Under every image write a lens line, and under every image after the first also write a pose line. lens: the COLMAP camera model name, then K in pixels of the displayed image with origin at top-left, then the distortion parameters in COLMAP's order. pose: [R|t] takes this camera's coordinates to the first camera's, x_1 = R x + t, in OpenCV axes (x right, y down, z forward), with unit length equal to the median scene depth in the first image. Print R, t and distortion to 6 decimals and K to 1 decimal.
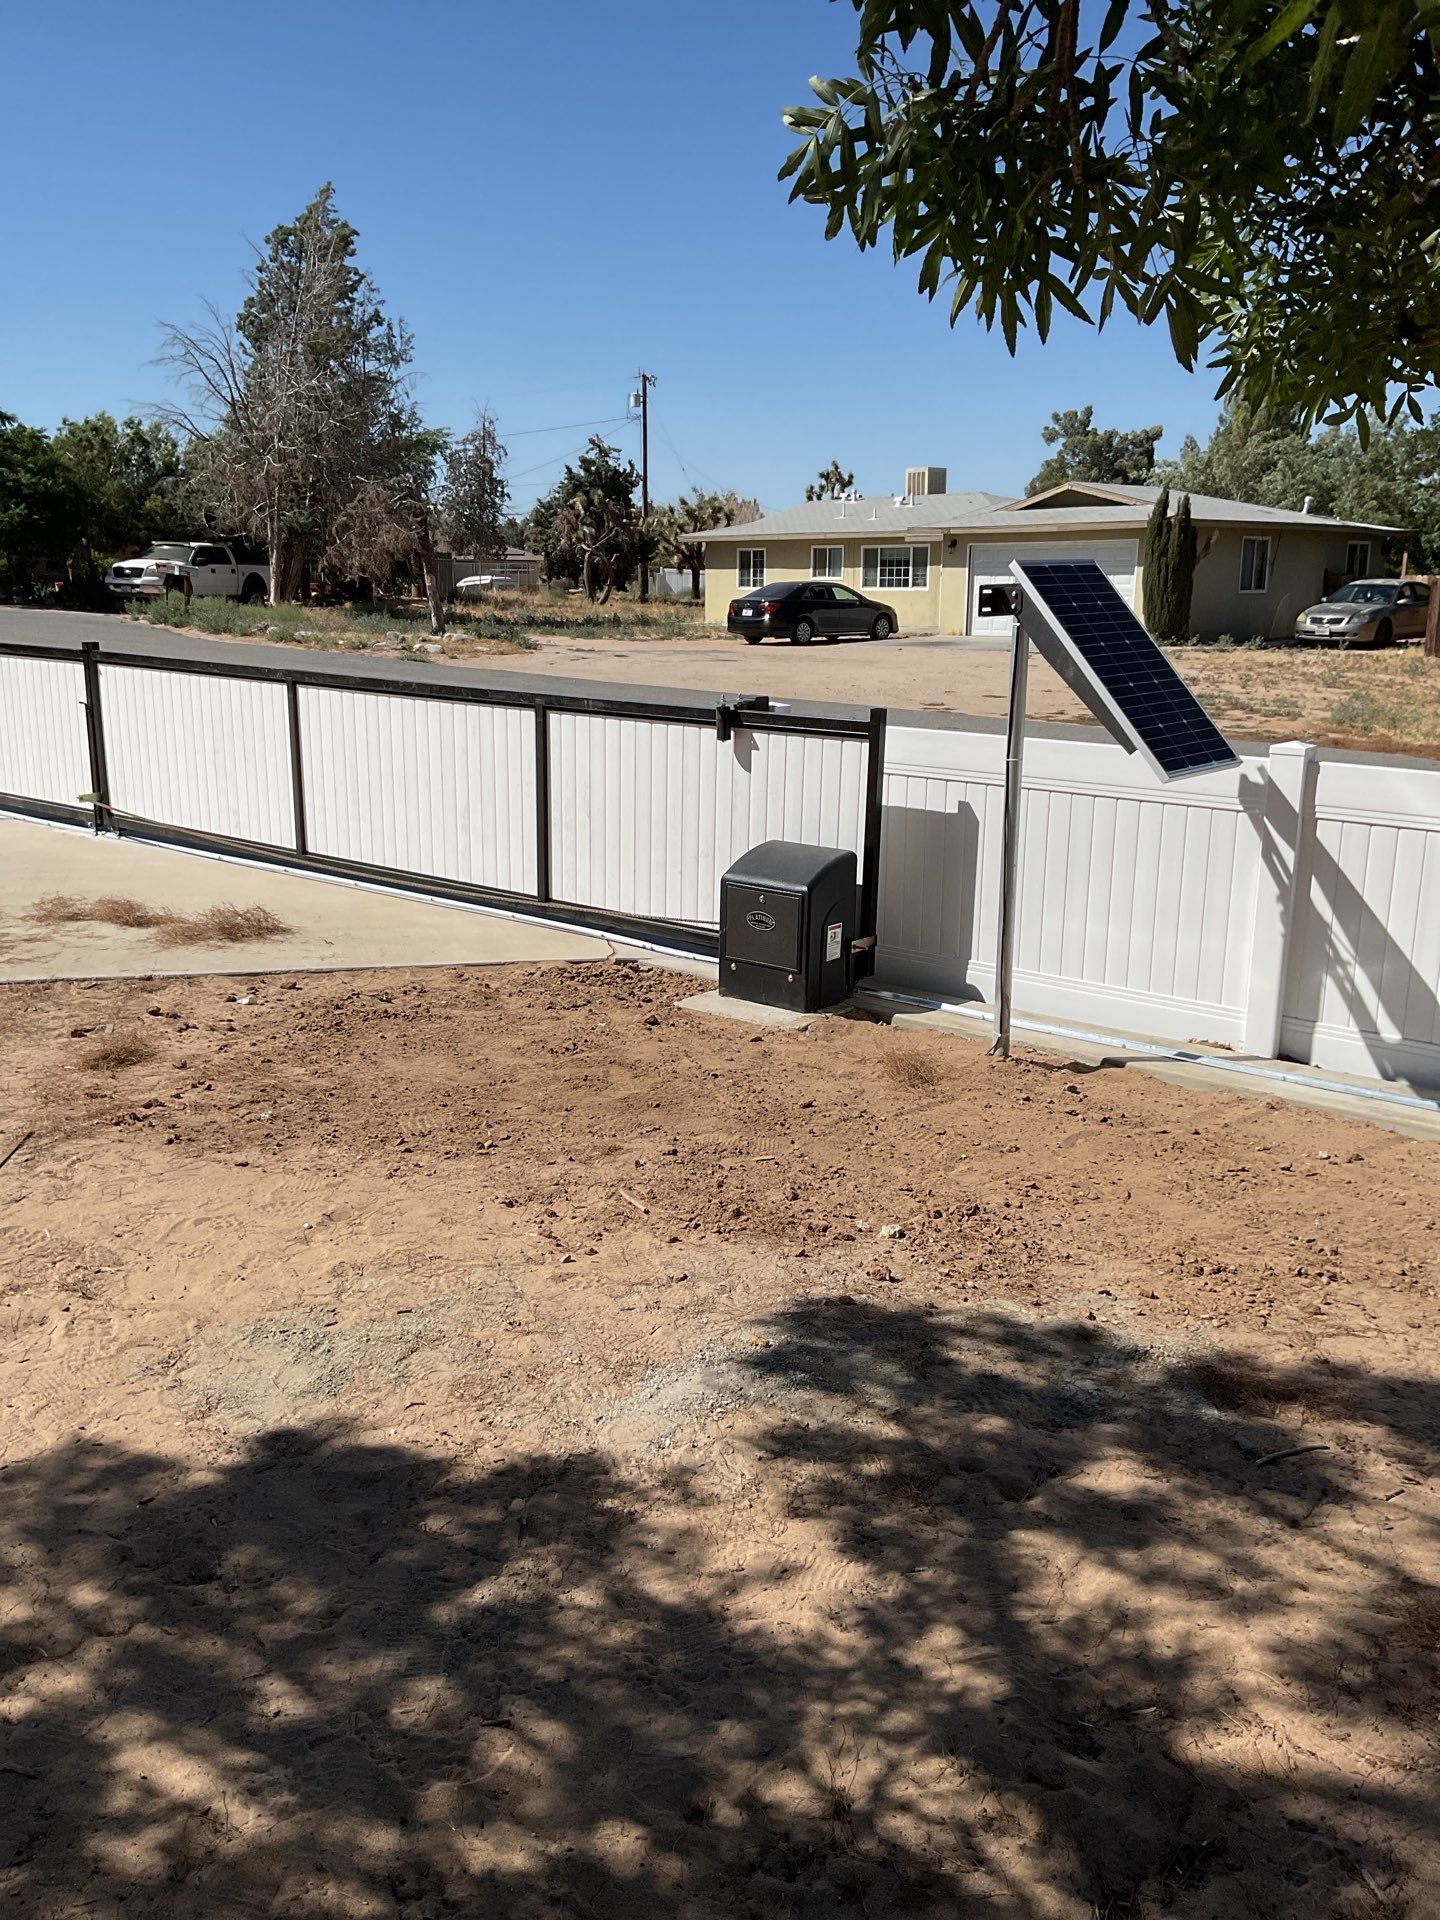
lens RADIAL K [[1552.3, 0, 745.7], [0, 1552.3, 966.4], [0, 0, 1]] dist [0.097338, -0.254705]
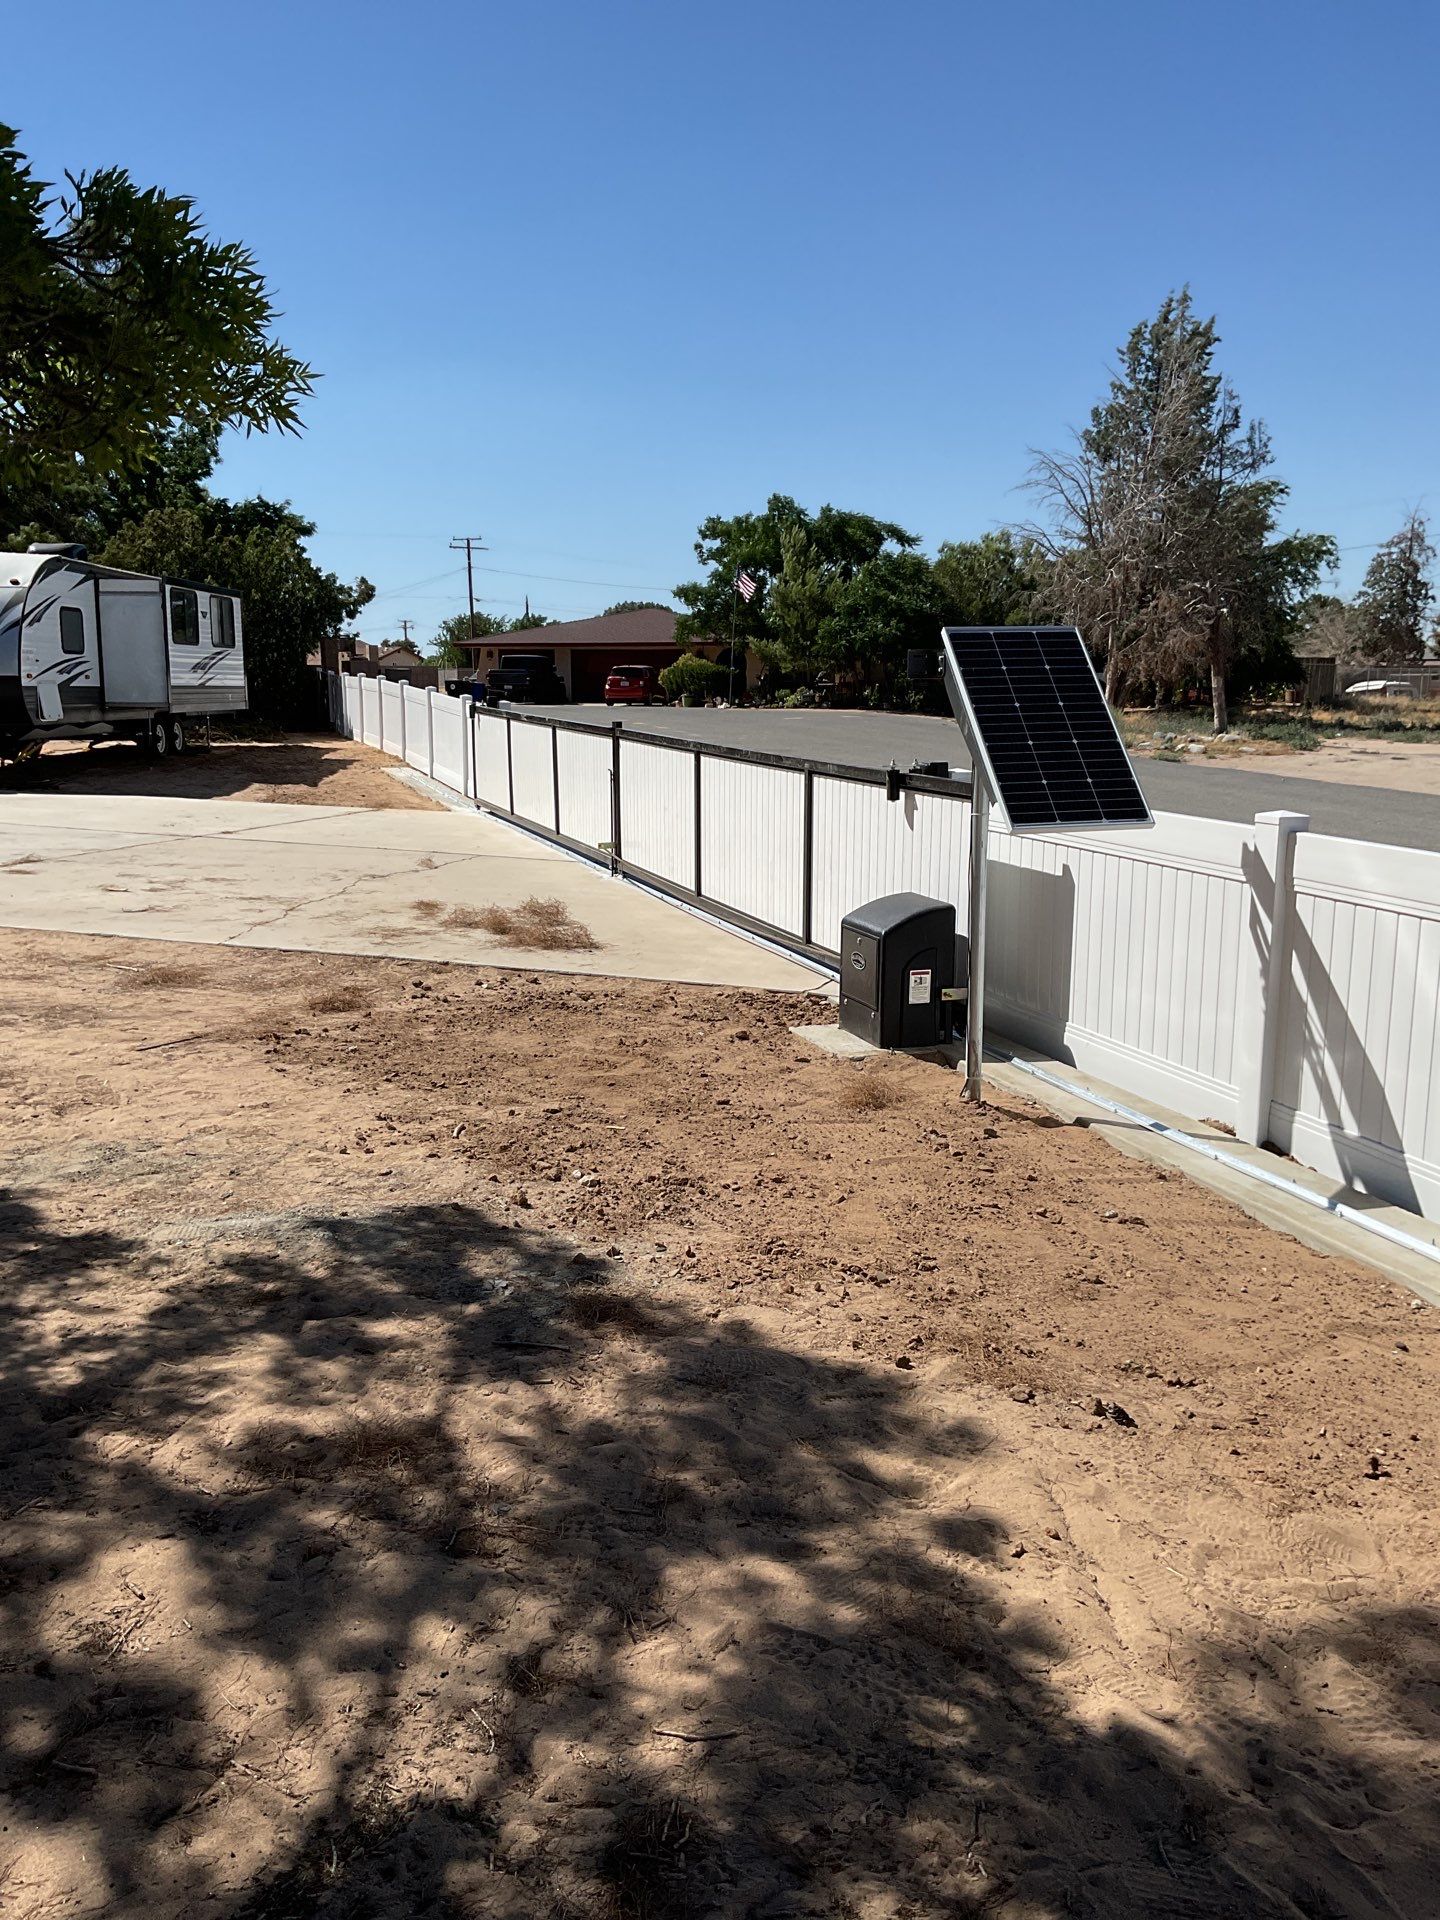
lens RADIAL K [[1552.3, 0, 745.7], [0, 1552.3, 966.4], [0, 0, 1]] dist [0.097338, -0.254705]
pose [[0.856663, 0.093394, -0.507352, 0.564393], [-0.129350, 0.990946, -0.035993, 0.027624], [0.499396, 0.096460, 0.860987, 0.026710]]
